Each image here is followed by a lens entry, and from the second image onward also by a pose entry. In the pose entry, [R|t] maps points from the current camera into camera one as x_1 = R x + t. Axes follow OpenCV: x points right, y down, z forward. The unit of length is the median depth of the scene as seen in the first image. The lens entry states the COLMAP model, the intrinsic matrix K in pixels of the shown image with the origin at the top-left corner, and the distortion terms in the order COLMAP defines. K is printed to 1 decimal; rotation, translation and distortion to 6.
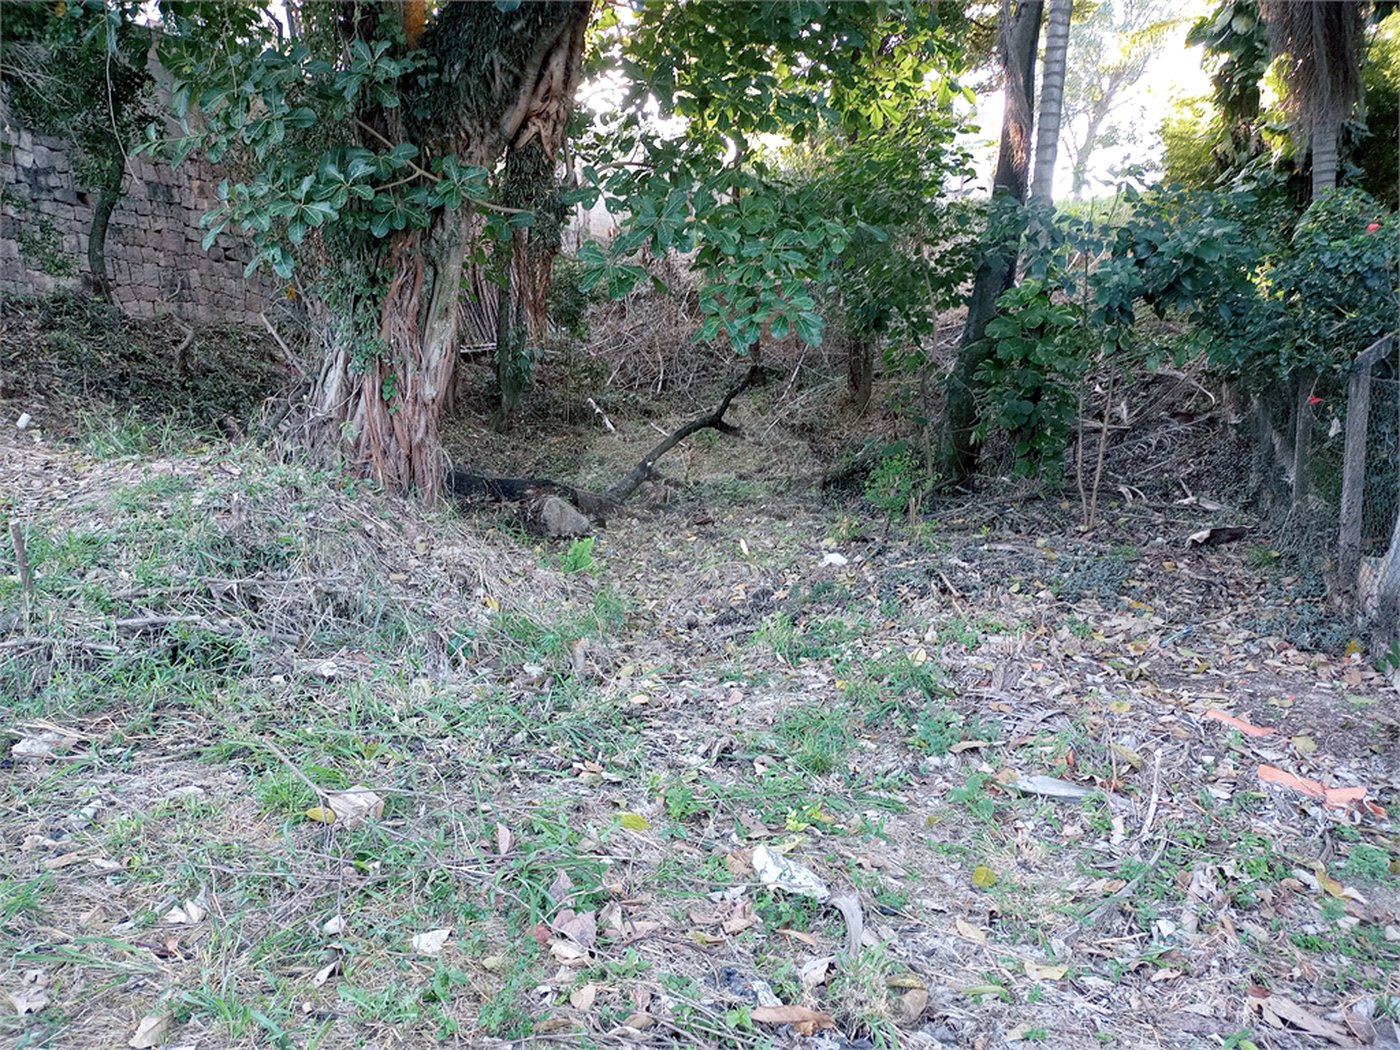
lens RADIAL K [[1012.8, 0, 768.1], [0, 1012.8, 521.0], [0, 0, 1]] dist [0.024134, 0.001329]
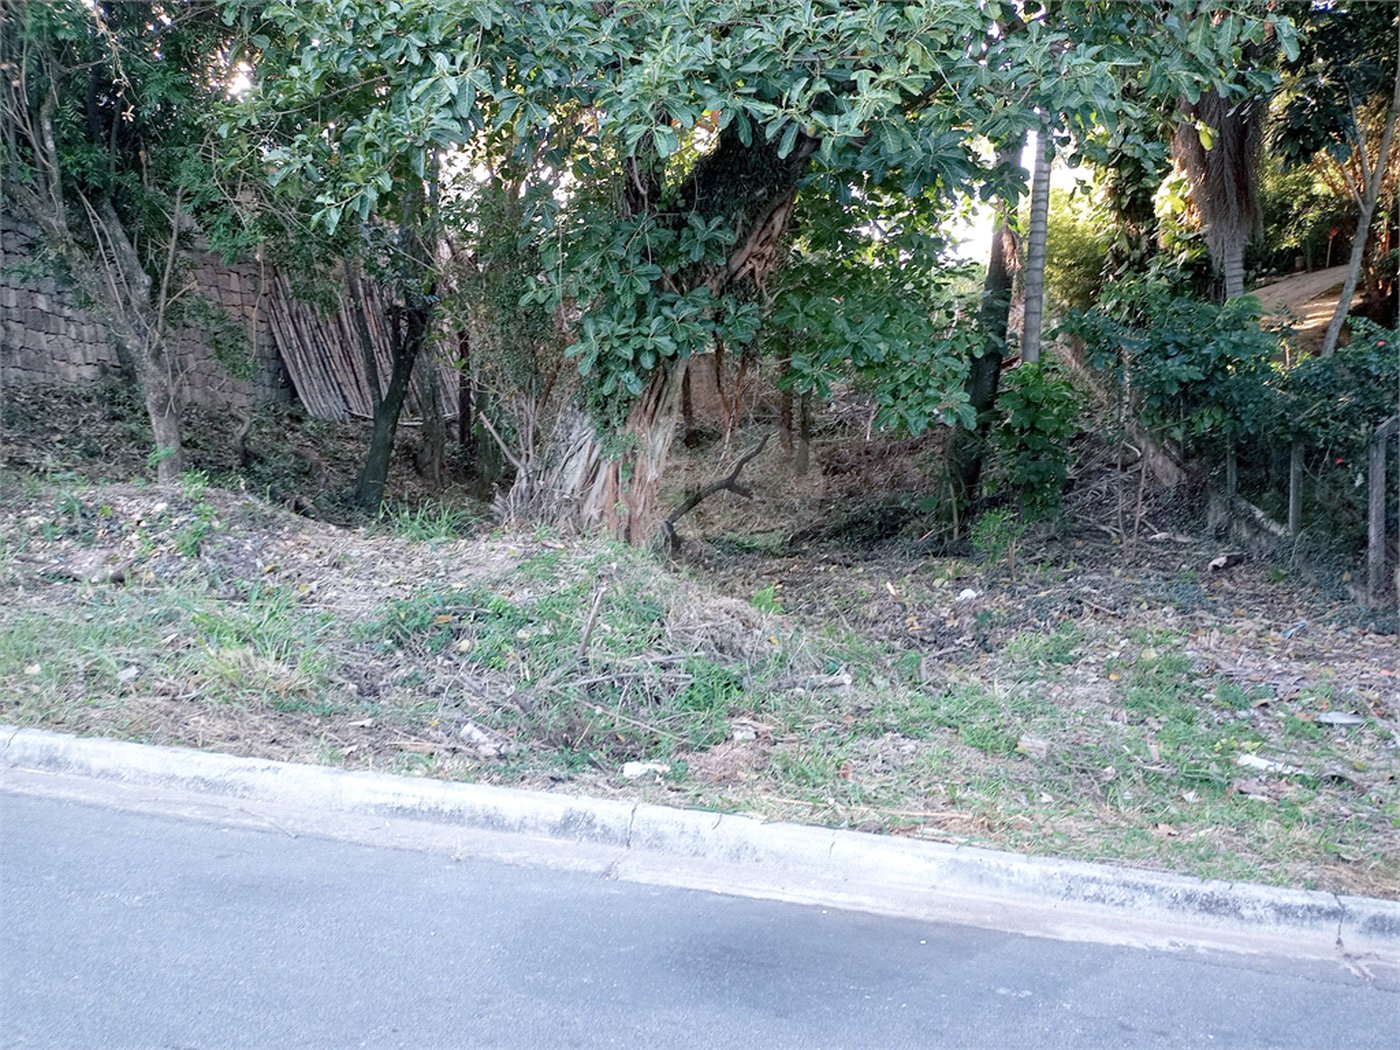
lens RADIAL K [[1001.1, 0, 751.6], [0, 1001.1, 532.4], [0, 0, 1]] dist [0.057560, -0.054273]
pose [[0.983977, -0.043766, 0.172838, -0.300687], [0.050163, 0.998202, -0.032816, -0.008222], [-0.171091, 0.040961, 0.984403, -0.144661]]
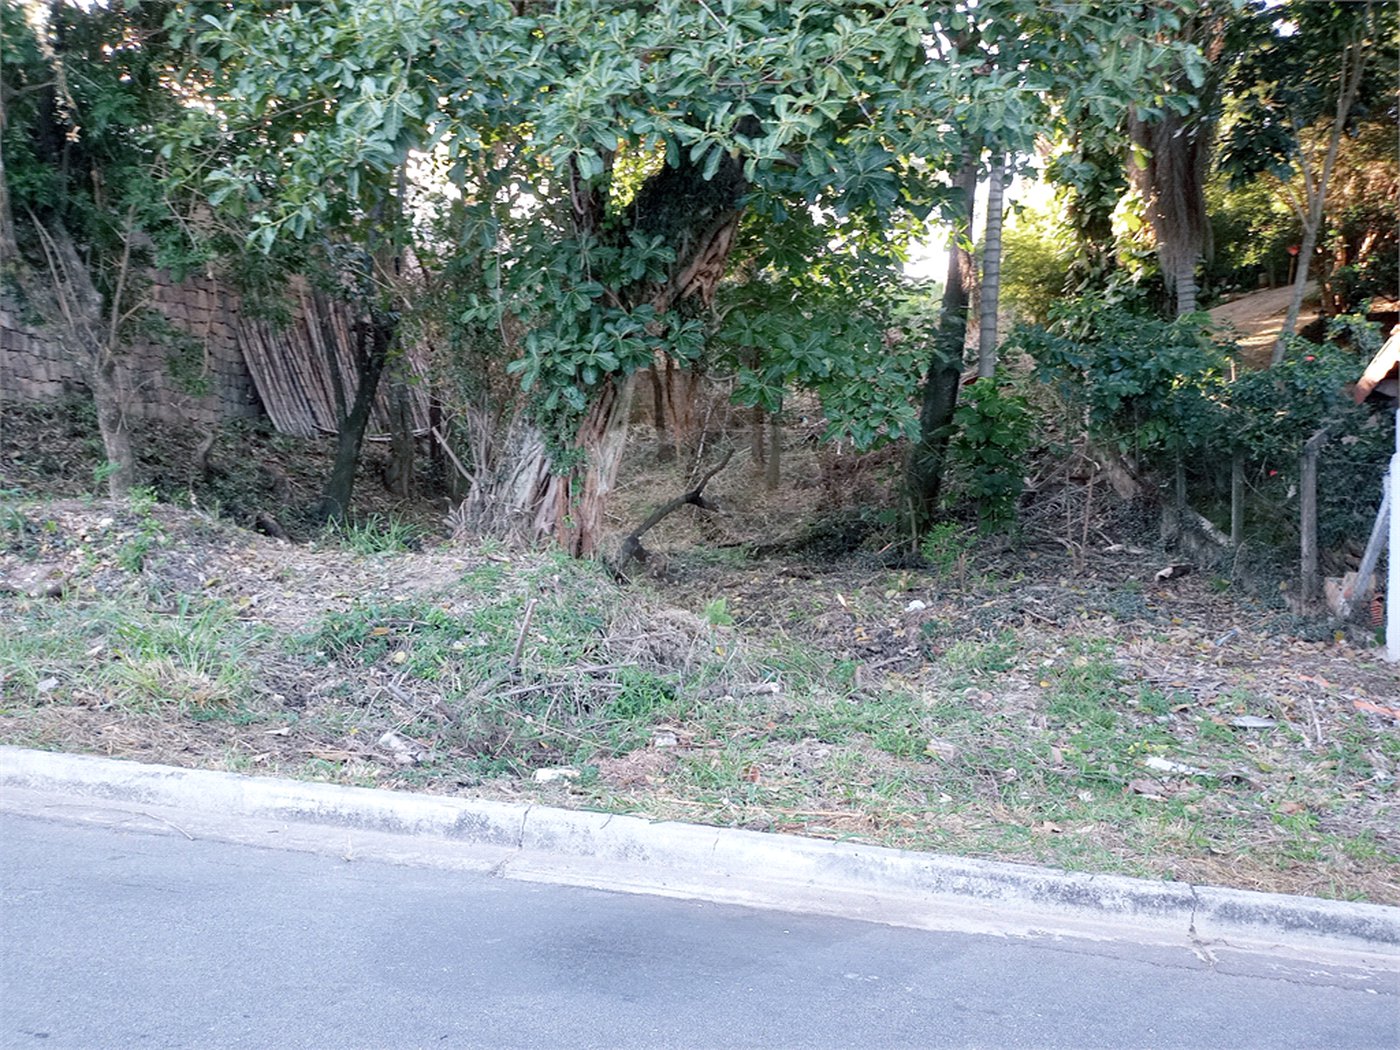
lens RADIAL K [[1001.1, 0, 751.6], [0, 1001.1, 532.4], [0, 0, 1]] dist [0.057560, -0.054273]
pose [[0.981232, -0.045296, 0.187437, -0.272469], [0.055046, 0.997370, -0.047142, -0.004044], [-0.184809, 0.056575, 0.981145, -0.161518]]
